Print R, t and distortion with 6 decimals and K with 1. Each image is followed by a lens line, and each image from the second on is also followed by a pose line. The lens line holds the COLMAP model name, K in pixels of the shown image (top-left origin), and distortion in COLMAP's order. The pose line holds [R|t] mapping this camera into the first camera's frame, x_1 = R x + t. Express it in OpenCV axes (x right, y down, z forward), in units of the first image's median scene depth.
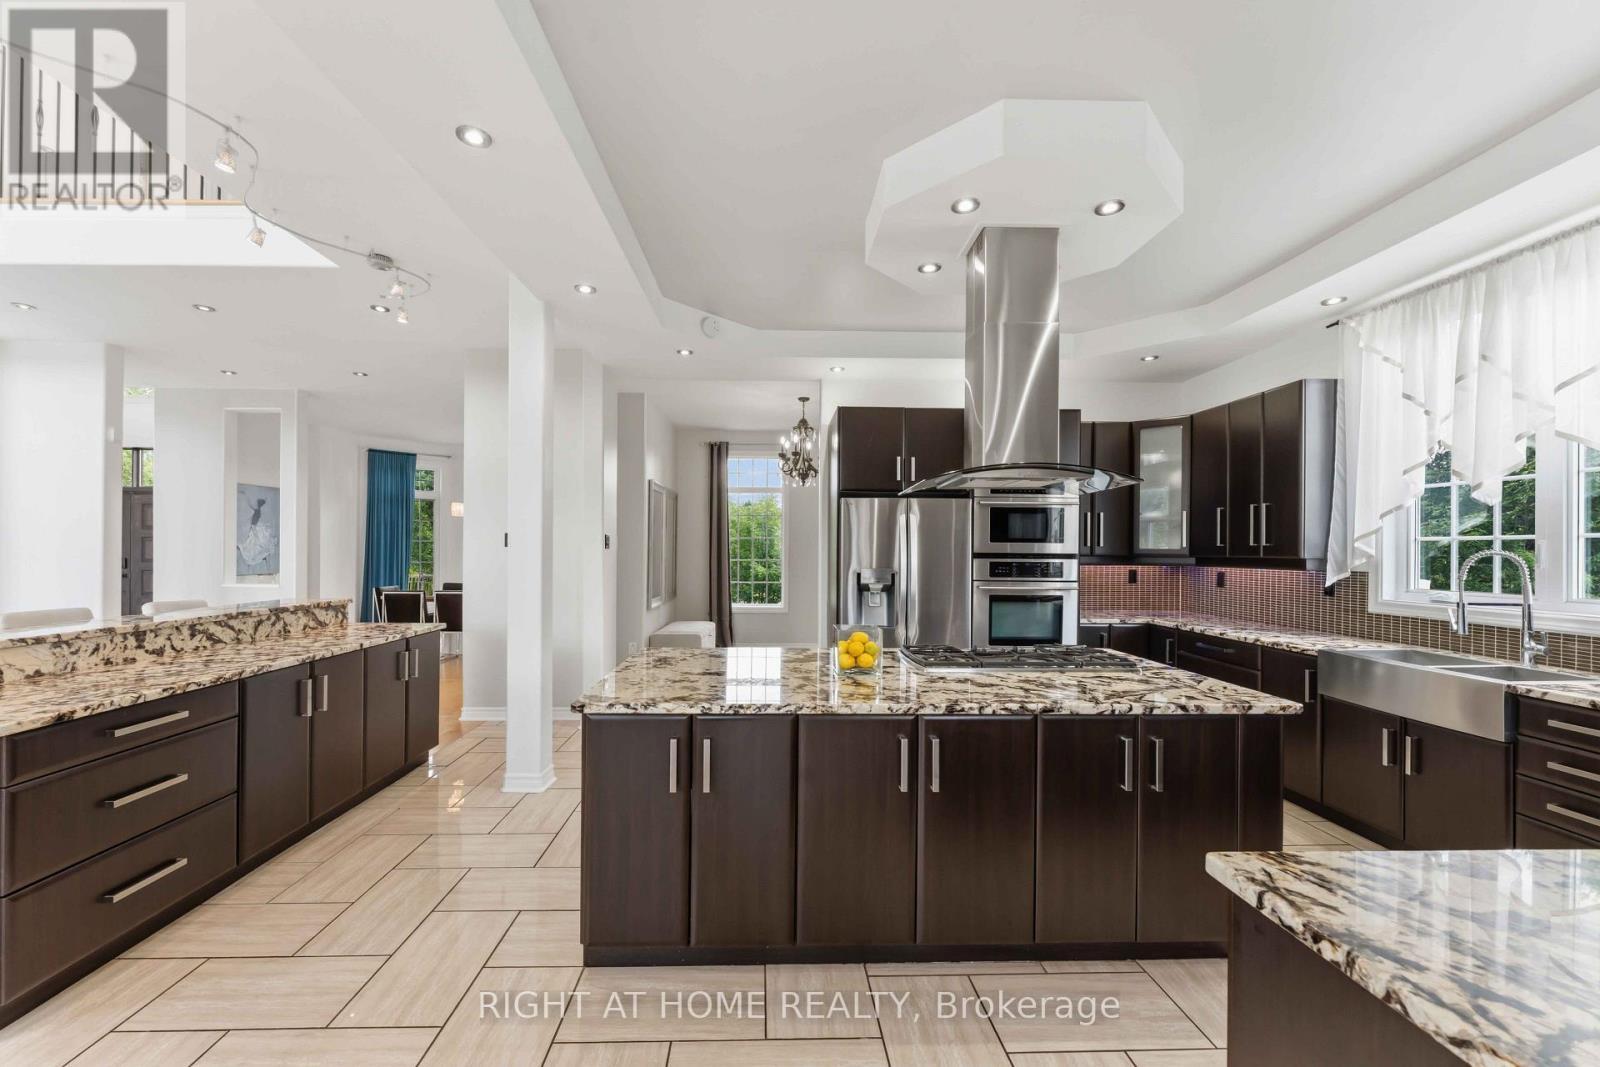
lens RADIAL K [[638.7, 0, 789.6], [0, 638.7, 542.9], [0, 0, 1]] dist [-0.001244, 0.000115]
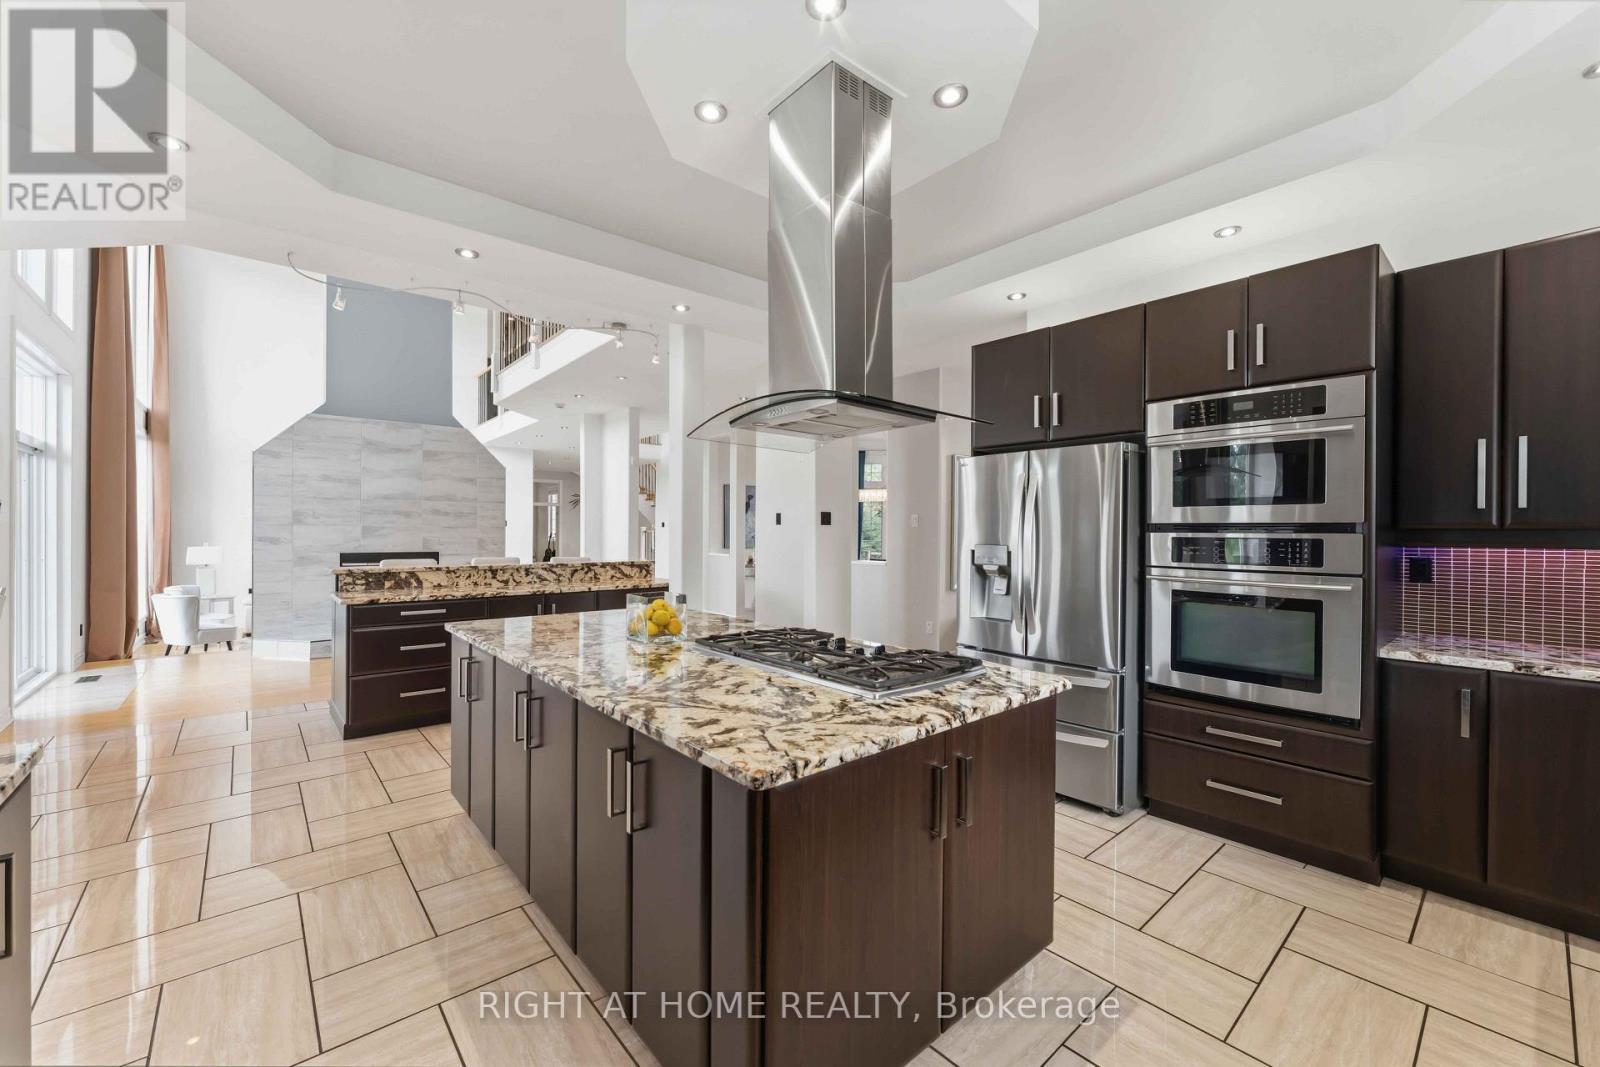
lens RADIAL K [[638.7, 0, 793.7], [0, 638.7, 534.4], [0, 0, 1]] dist [-0.001244, 0.000115]
pose [[0.631190, 0.000394, -0.775628, 0.742834], [0.007422, 0.999951, 0.006548, 0.025108], [0.775593, -0.009890, 0.631156, 0.397033]]
